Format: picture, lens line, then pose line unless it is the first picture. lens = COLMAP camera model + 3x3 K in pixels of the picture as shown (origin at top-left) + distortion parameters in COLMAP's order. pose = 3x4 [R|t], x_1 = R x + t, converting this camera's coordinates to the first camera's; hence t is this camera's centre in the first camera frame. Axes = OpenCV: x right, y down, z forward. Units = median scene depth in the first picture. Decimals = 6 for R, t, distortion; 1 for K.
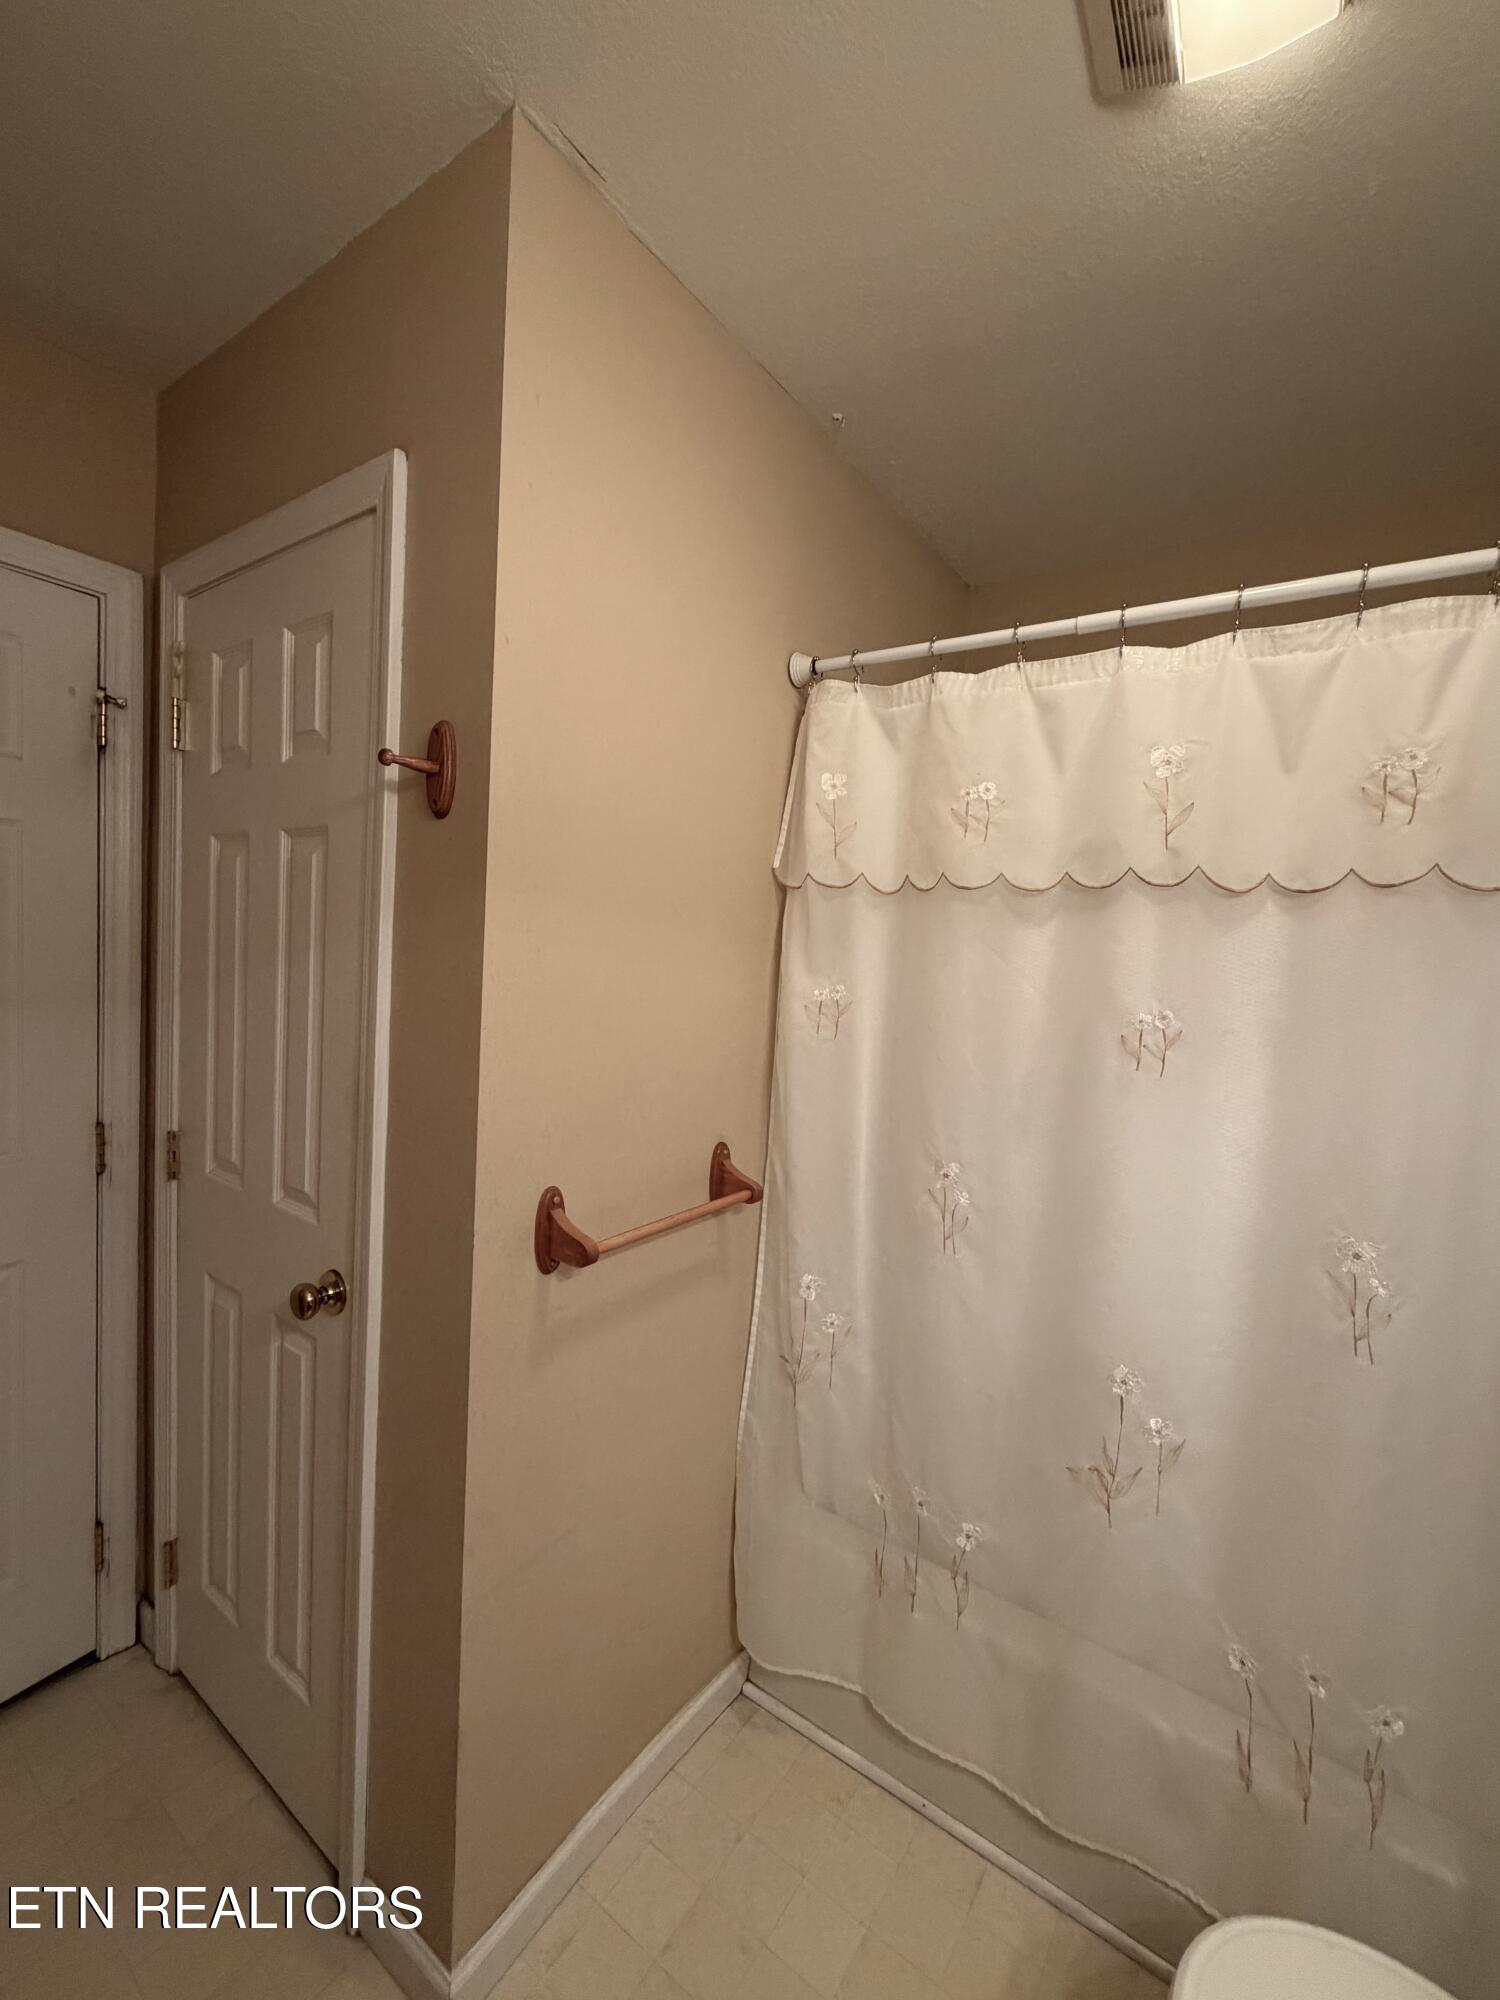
lens RADIAL K [[799.4, 0, 750.0], [0, 799.4, 1000.0], [0, 0, 1]] dist [-0.001499, -0.000191]
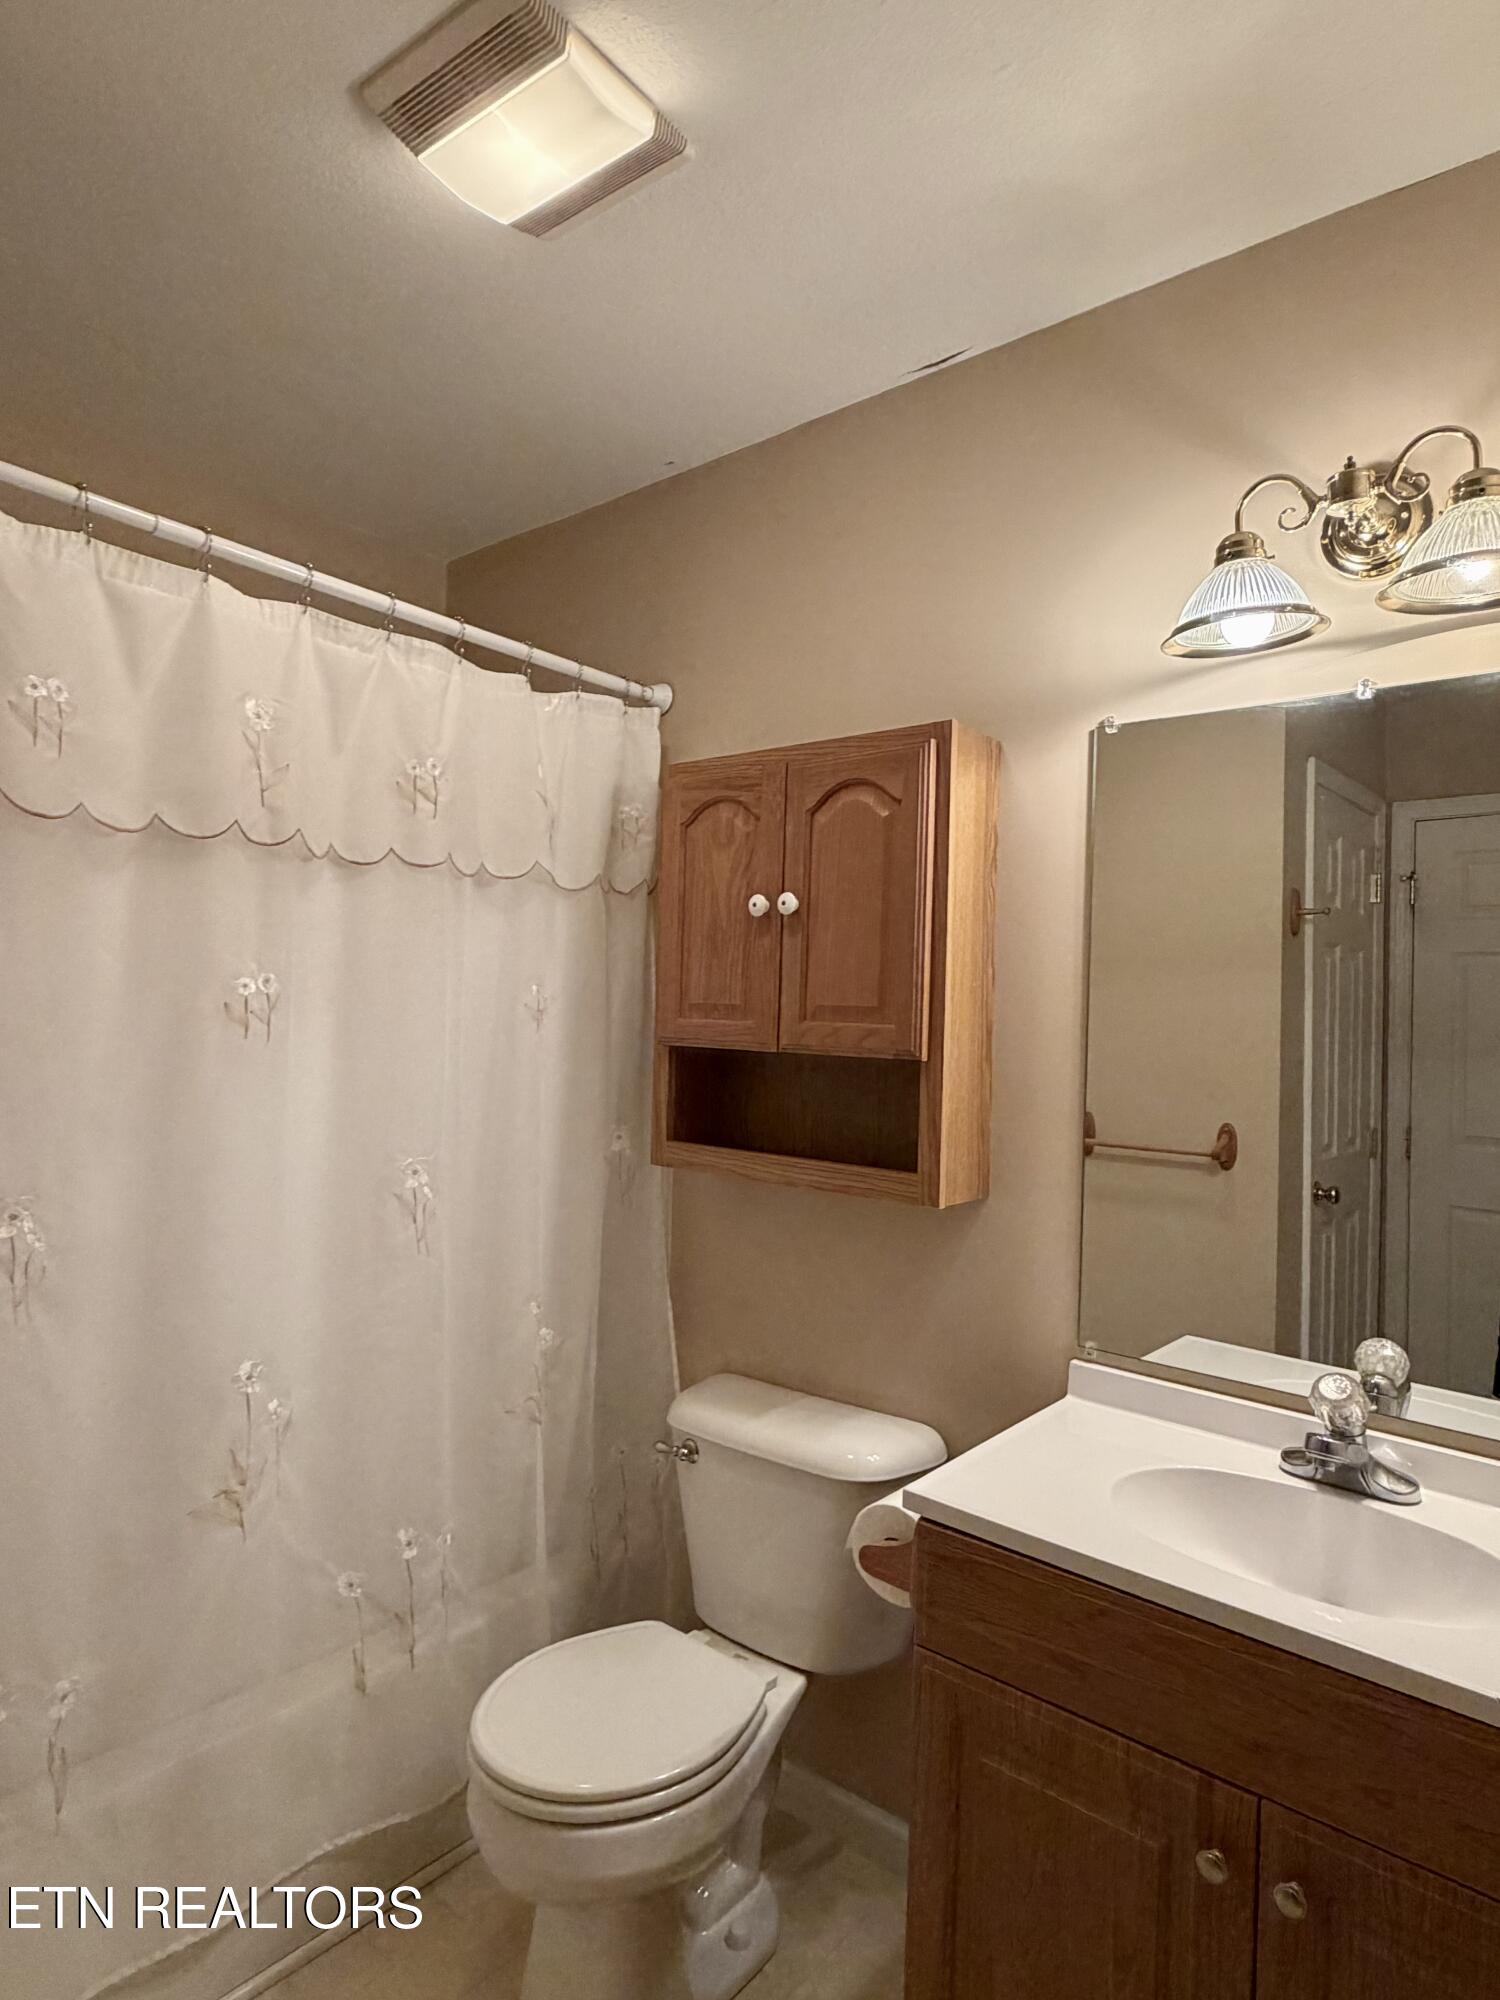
lens RADIAL K [[1145.1, 0, 750.0], [0, 1145.1, 1000.0], [0, 0, 1]] dist [0.001680, 0.000045]
pose [[0.107064, -0.036325, 0.993588, -0.804324], [0.040311, 0.998669, 0.032167, 0.024485], [-0.993435, 0.036608, 0.108385, 0.274365]]
